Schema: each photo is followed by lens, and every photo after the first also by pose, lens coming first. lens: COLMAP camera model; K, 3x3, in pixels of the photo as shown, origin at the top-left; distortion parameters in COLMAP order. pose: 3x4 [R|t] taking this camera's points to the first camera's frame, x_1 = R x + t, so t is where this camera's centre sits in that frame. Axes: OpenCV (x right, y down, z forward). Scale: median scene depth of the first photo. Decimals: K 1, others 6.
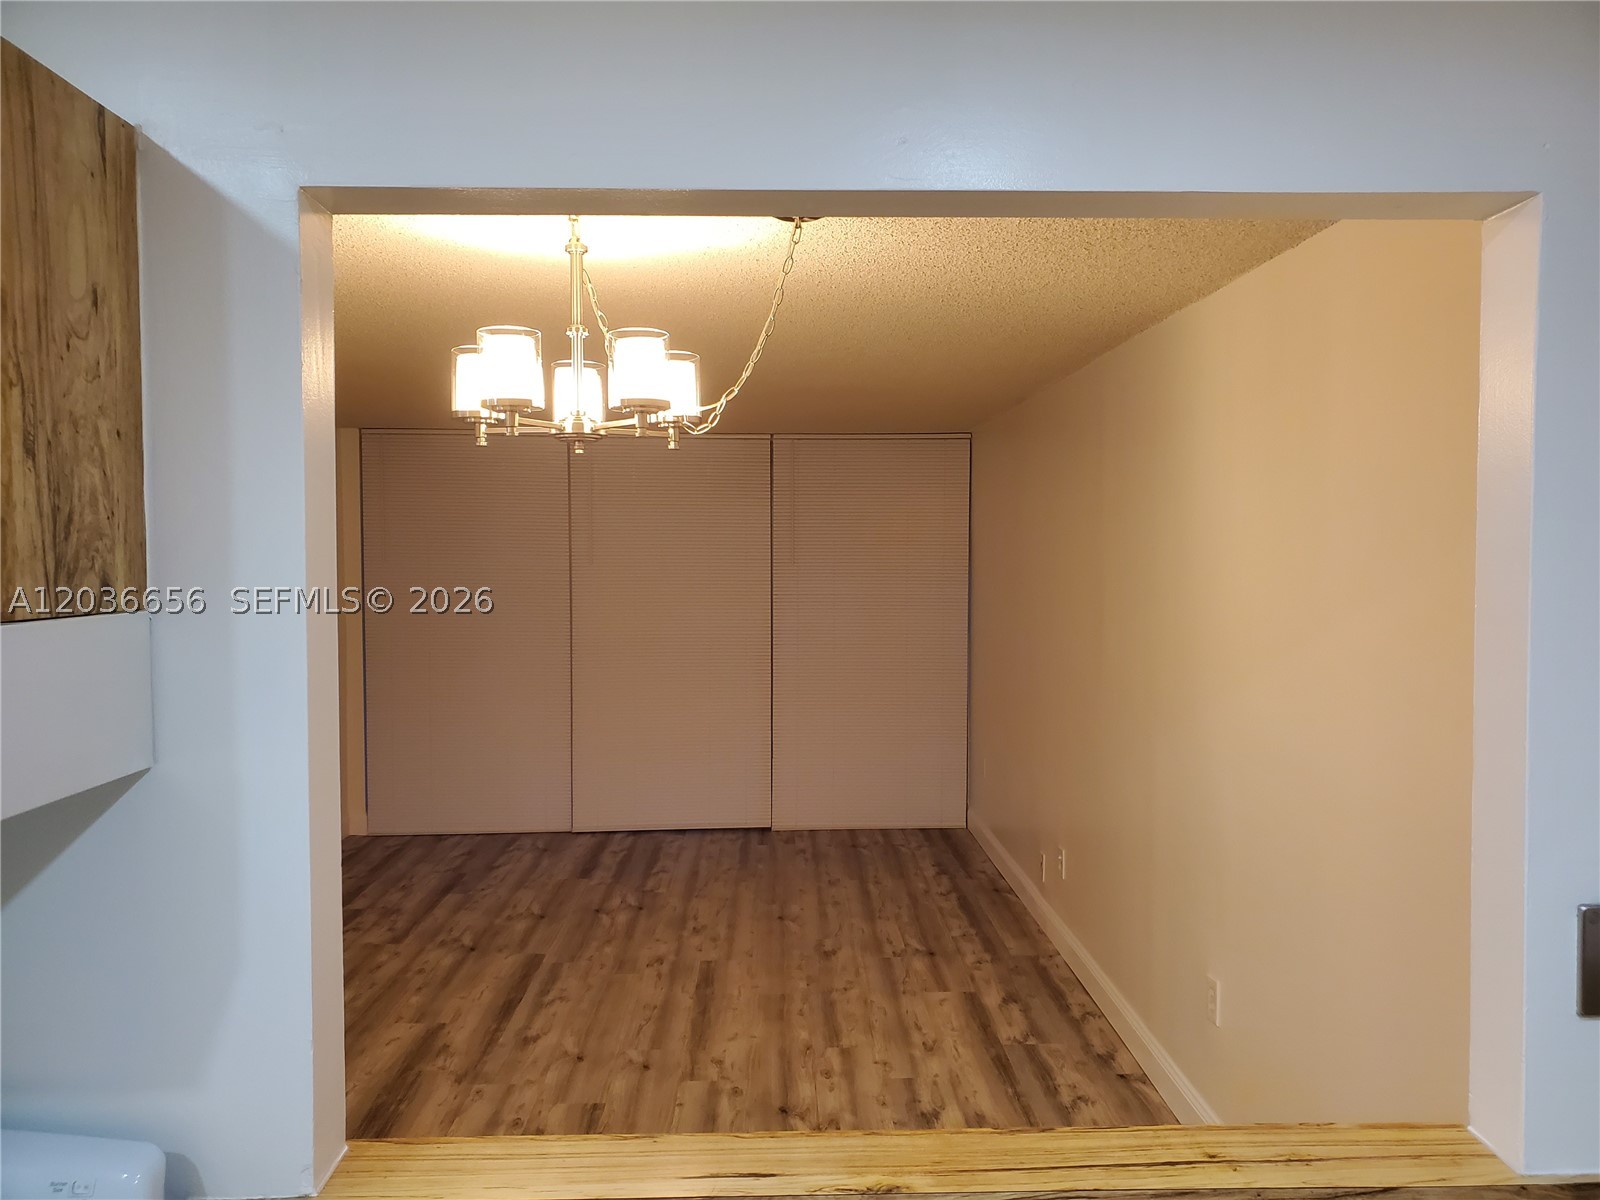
lens RADIAL K [[1210.6, 0, 797.3], [0, 1210.6, 598.5], [0, 0, 1]] dist [-0.003576, -0.005325]
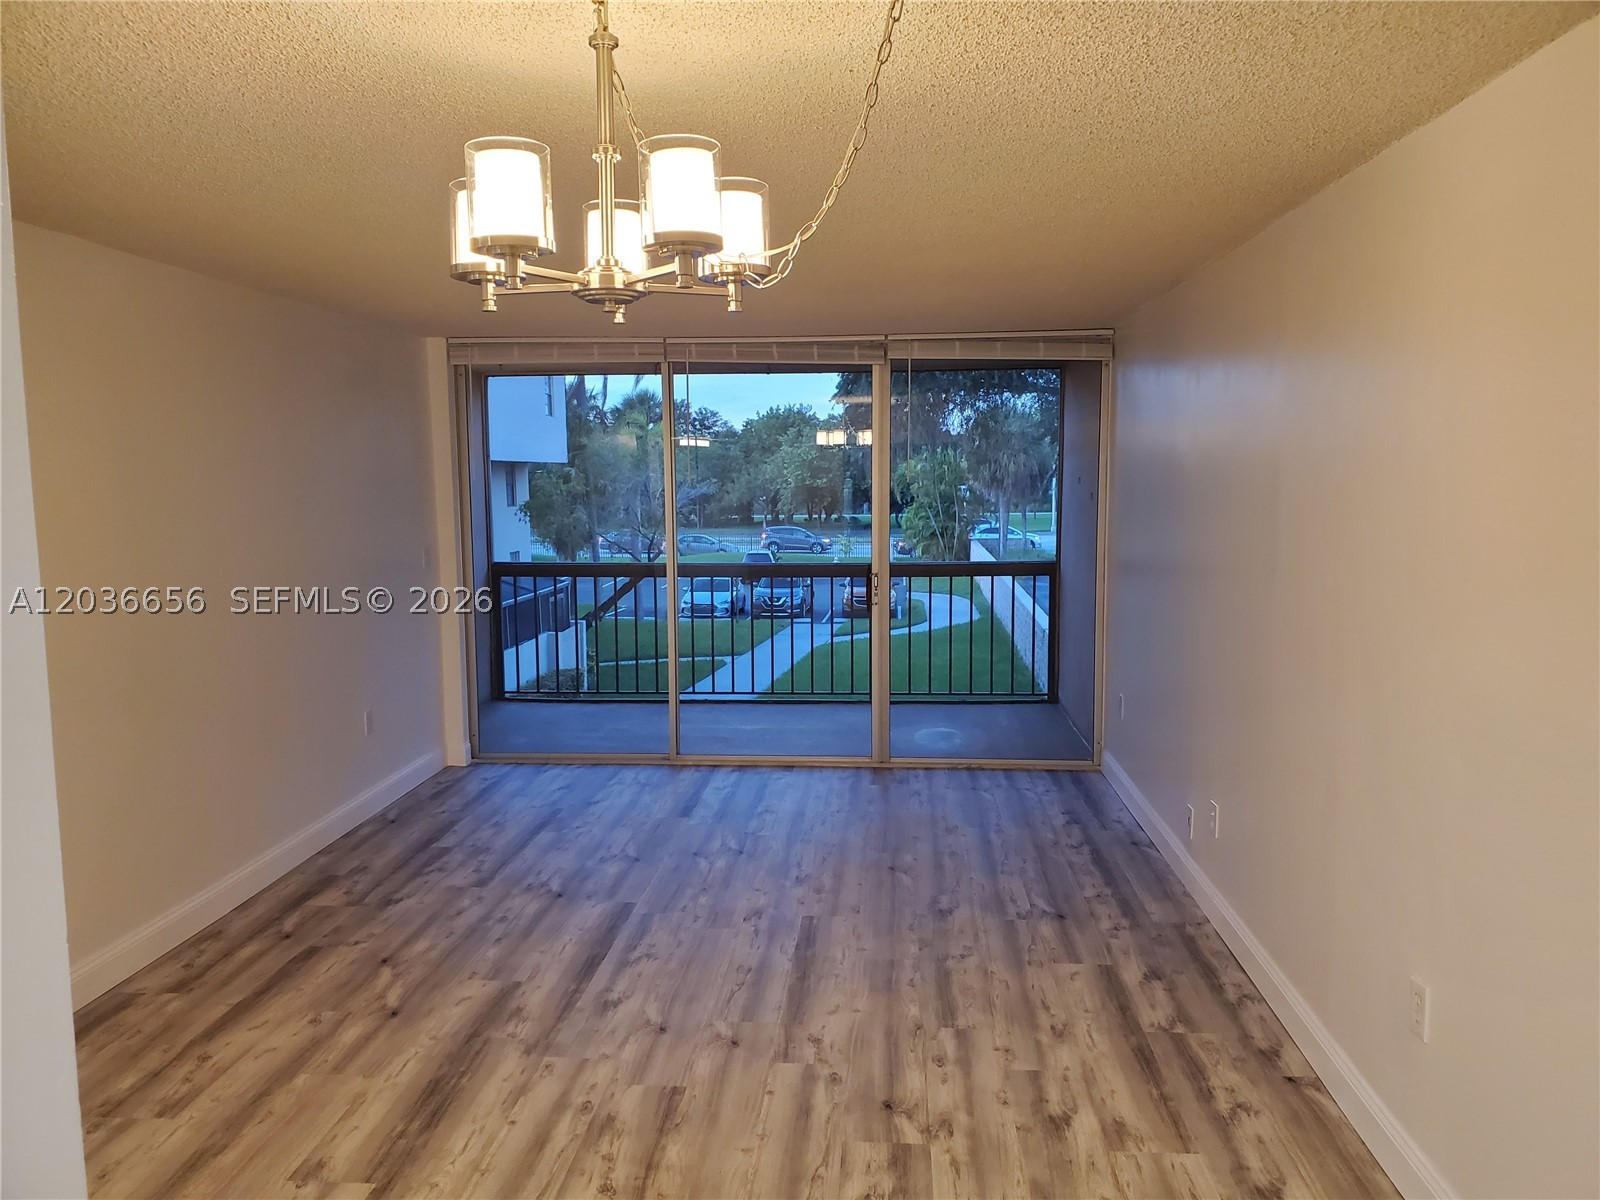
lens RADIAL K [[1210.6, 0, 800.8], [0, 1210.6, 613.1], [0, 0, 1]] dist [-0.003576, -0.005325]
pose [[0.995138, 0.004540, -0.098387, 0.009513], [0.002789, 0.997237, 0.074227, 0.006290], [0.098452, -0.074140, 0.992376, 0.148200]]
